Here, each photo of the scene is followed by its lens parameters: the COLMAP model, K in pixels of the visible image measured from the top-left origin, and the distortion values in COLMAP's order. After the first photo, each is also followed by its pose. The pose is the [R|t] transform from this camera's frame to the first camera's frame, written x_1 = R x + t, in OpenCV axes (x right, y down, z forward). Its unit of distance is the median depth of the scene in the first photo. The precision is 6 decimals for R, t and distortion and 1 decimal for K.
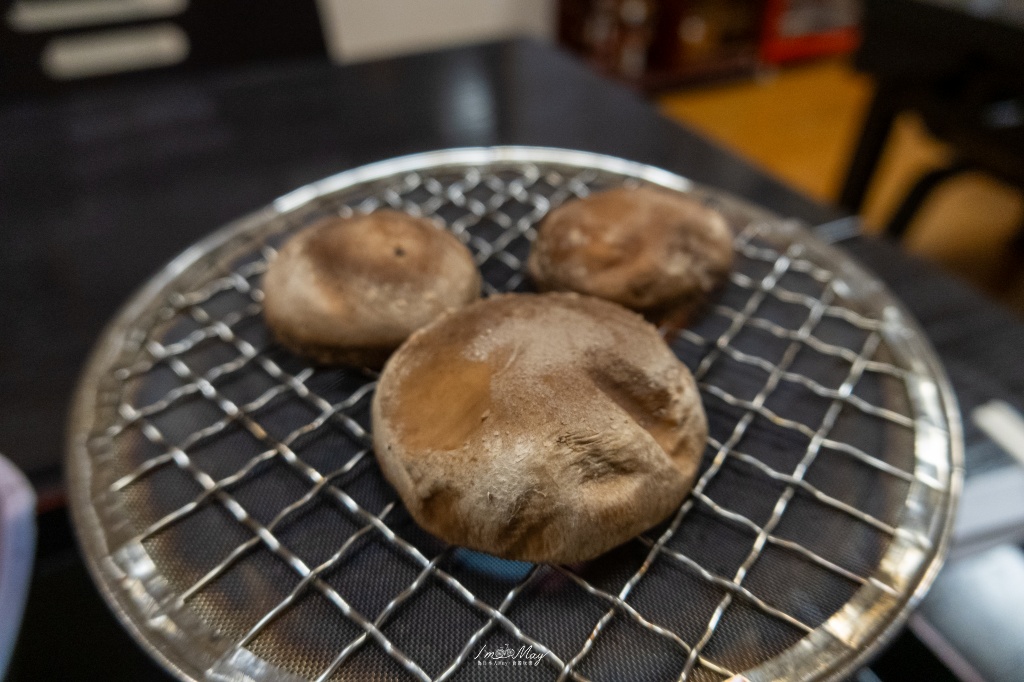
lens RADIAL K [[698.4, 0, 511.6], [0, 698.4, 321.9], [0, 0, 1]] dist [0.000381, -0.002039]
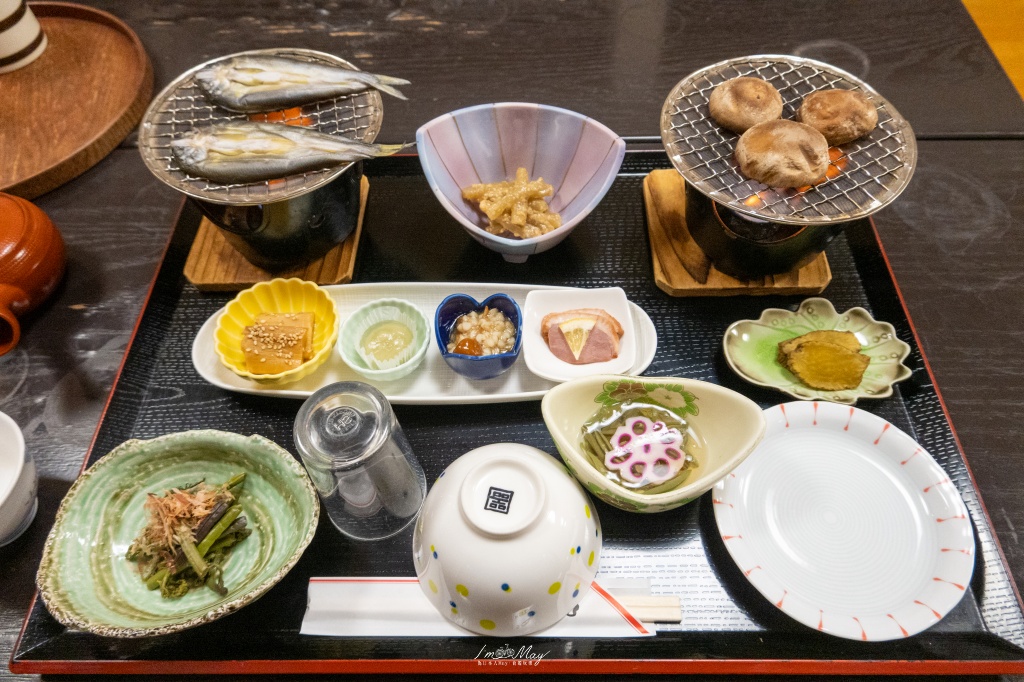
lens RADIAL K [[698.4, 0, 511.6], [0, 698.4, 321.9], [0, 0, 1]] dist [0.000381, -0.002039]
pose [[0.895981, 0.340758, -0.284784, 0.103791], [-0.239099, 0.910542, 0.337260, 0.033120], [0.374232, -0.234087, 0.897304, -3.031649]]
